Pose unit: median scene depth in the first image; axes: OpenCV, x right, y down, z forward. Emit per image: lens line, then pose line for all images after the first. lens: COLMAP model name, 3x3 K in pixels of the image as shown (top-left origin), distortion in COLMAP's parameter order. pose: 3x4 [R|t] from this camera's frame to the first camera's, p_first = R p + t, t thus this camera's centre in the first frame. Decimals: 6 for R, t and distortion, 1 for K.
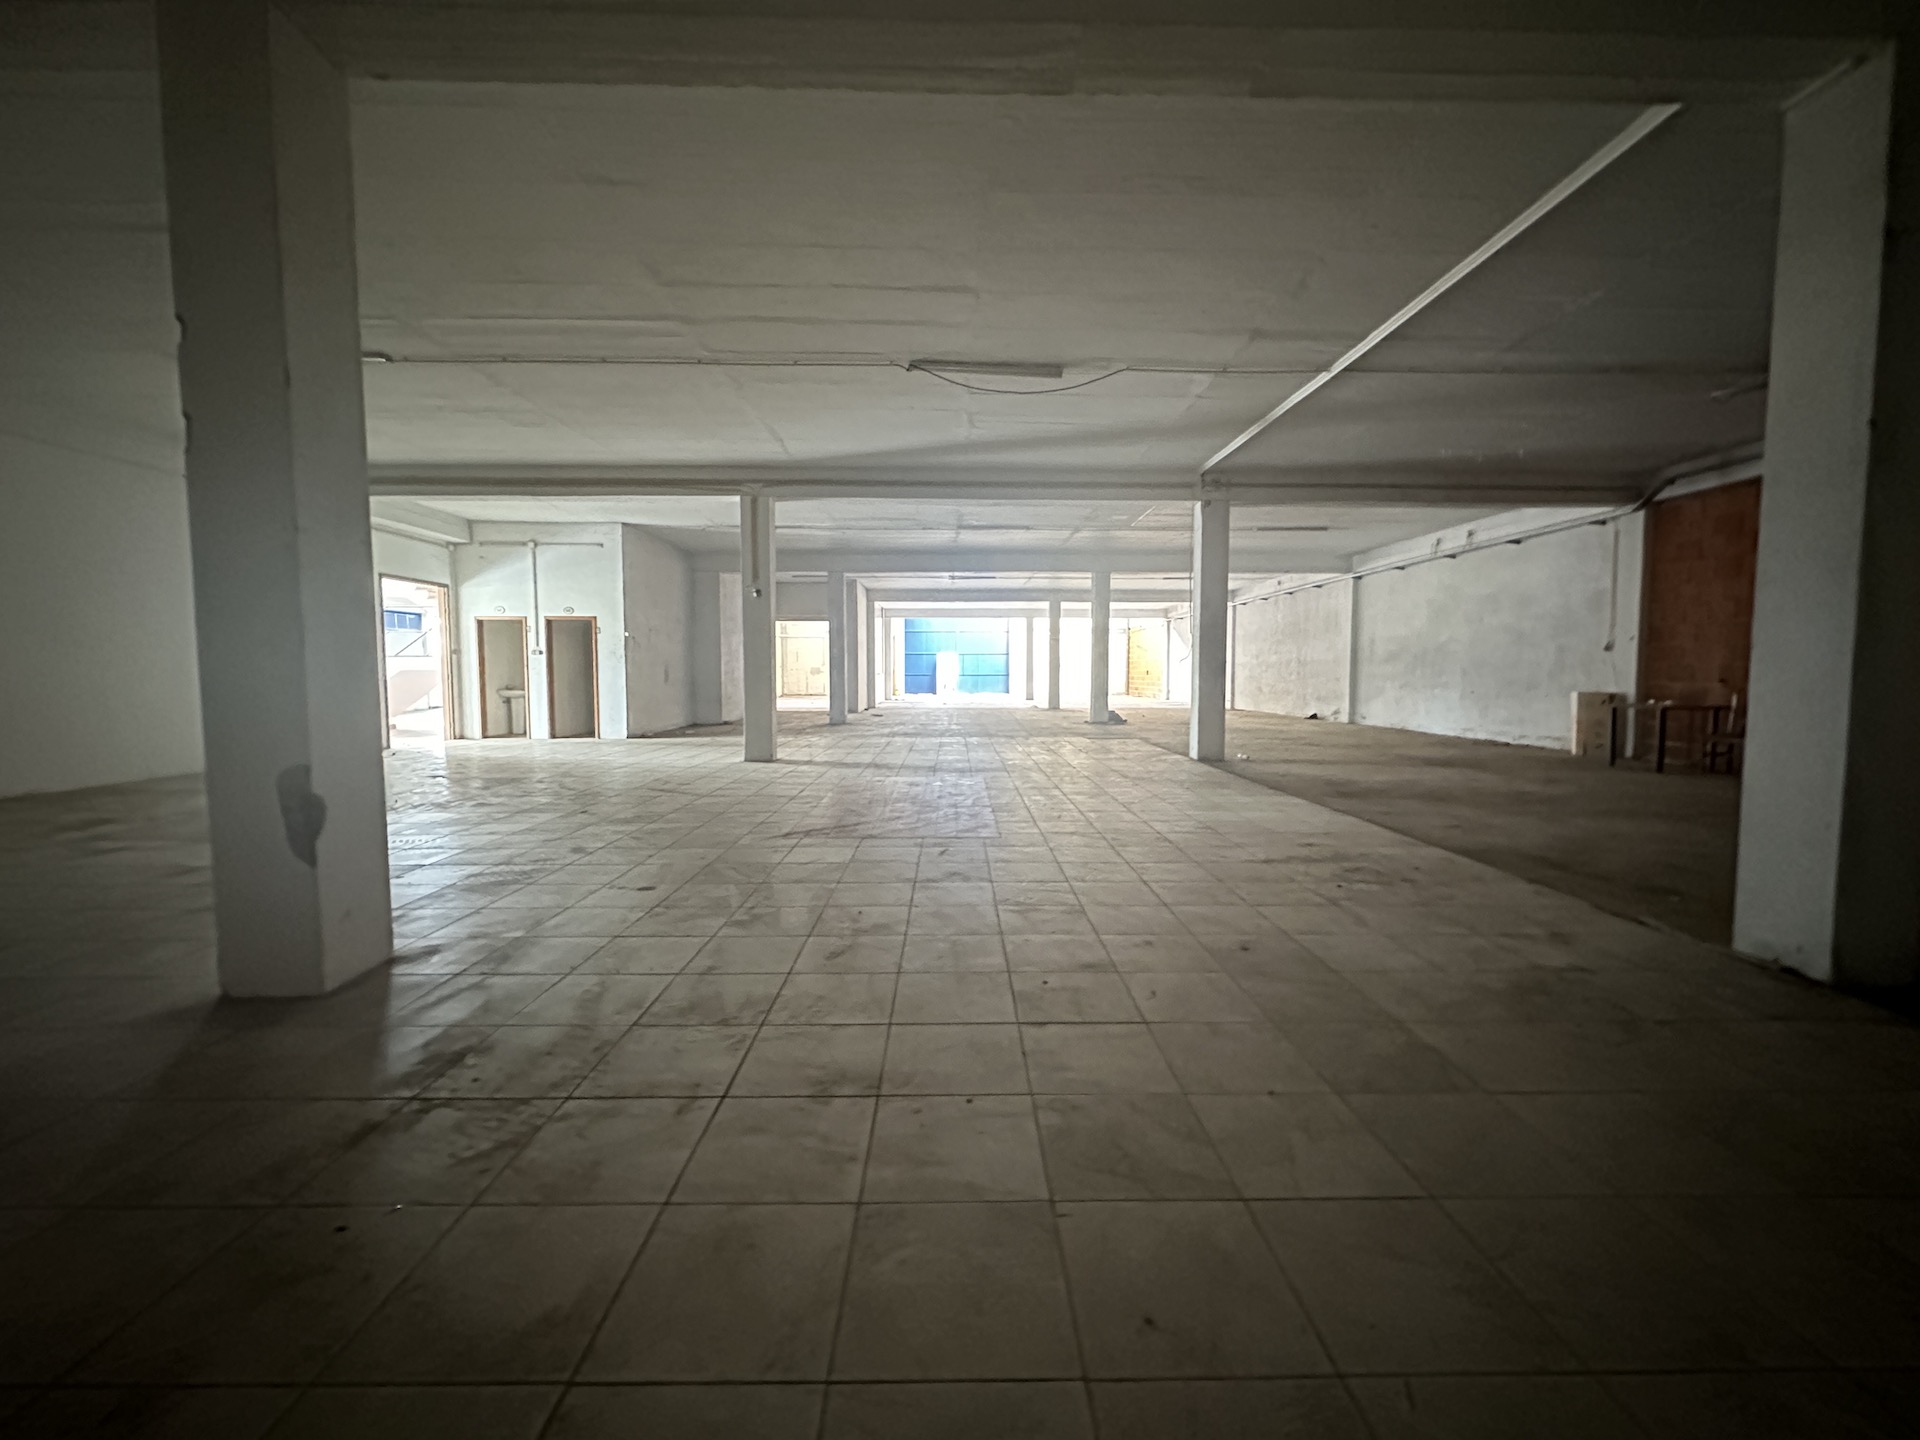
lens RADIAL K [[762.1, 0, 960.0], [0, 762.1, 720.0], [0, 0, 1]] dist [-0.000156, 0.000026]
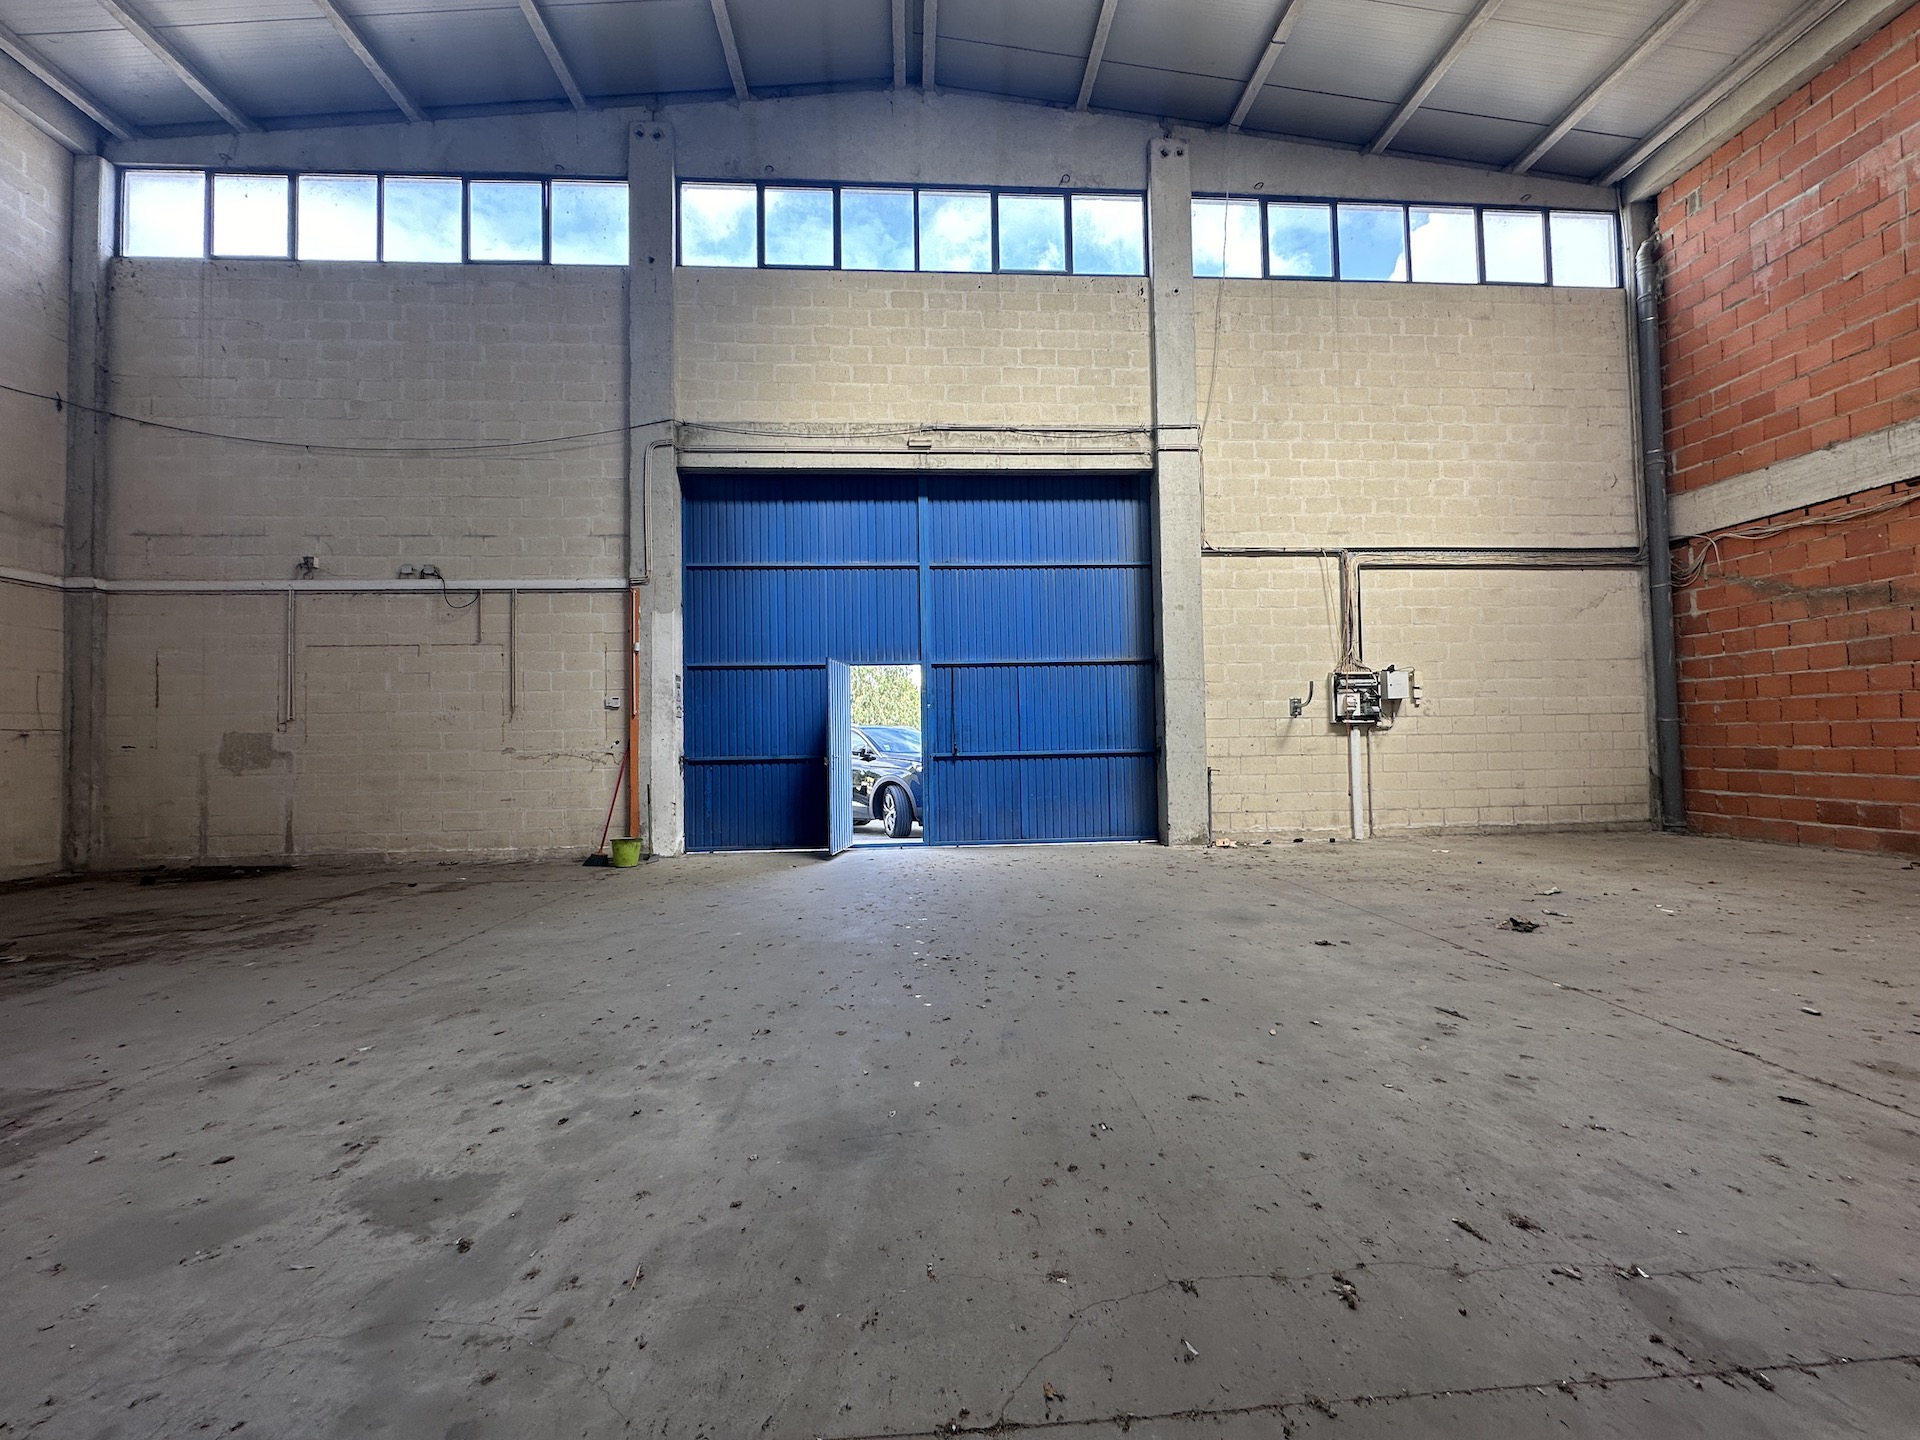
lens RADIAL K [[762.1, 0, 960.0], [0, 762.1, 720.0], [0, 0, 1]] dist [-0.000156, 0.000026]
pose [[0.998536, -0.020244, 0.050158, -0.004082], [0.024888, 0.995283, -0.093768, -0.050099], [-0.048023, 0.094879, 0.994330, 0.776468]]
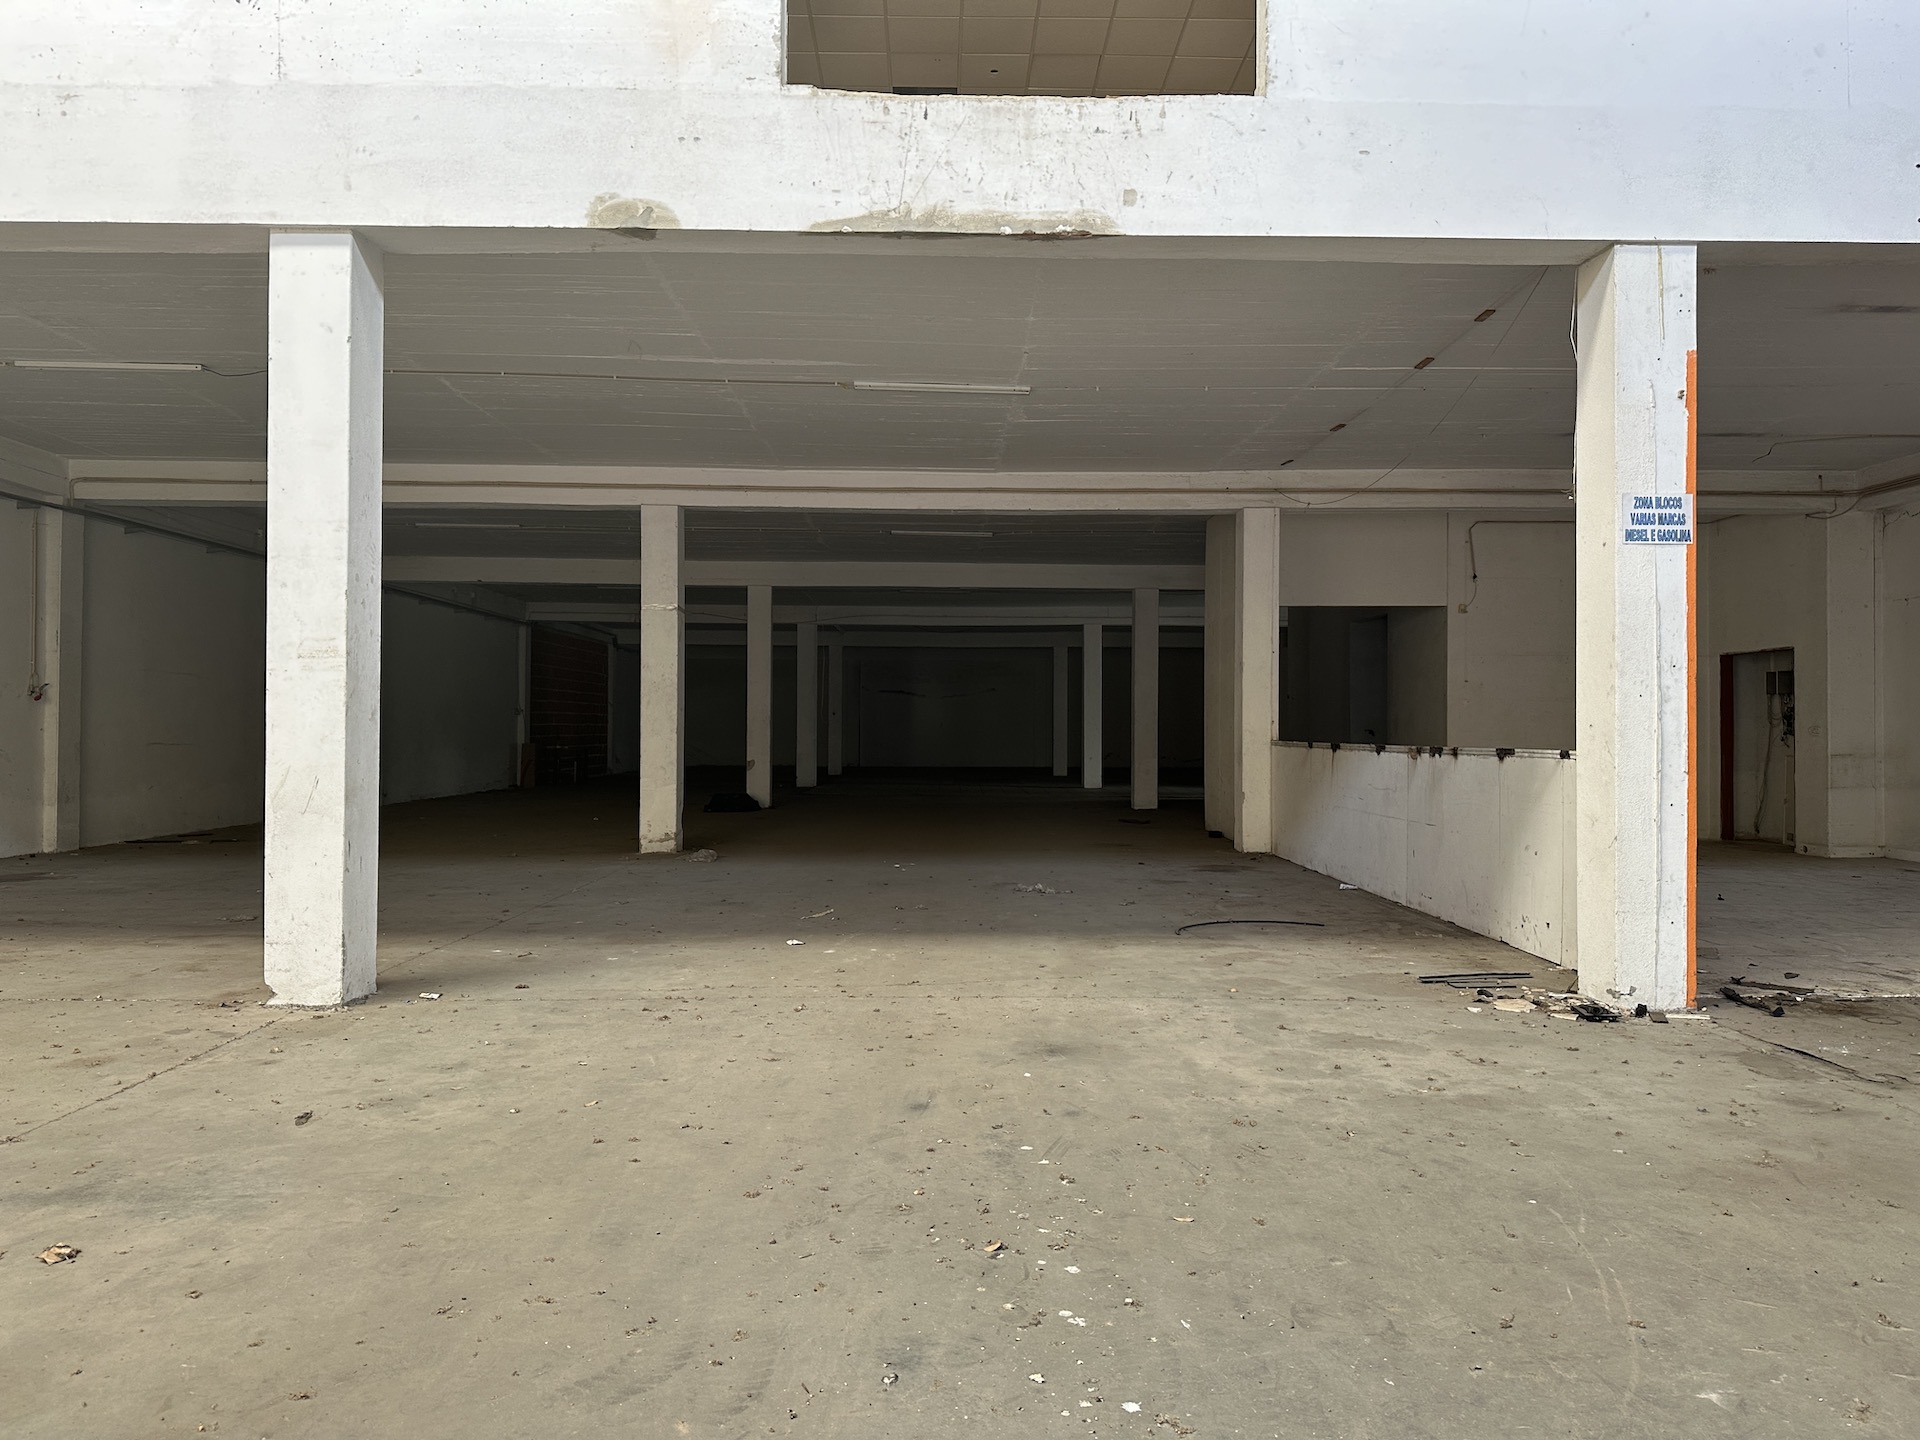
lens RADIAL K [[1338.9, 0, 963.2], [0, 1338.9, 714.1], [0, 0, 1]] dist [0.048525, -0.051271]
pose [[-0.999957, -0.008903, -0.002740, 0.002518], [-0.009036, 0.998551, 0.053053, -0.066237], [0.002264, 0.053075, -0.998588, 1.012245]]
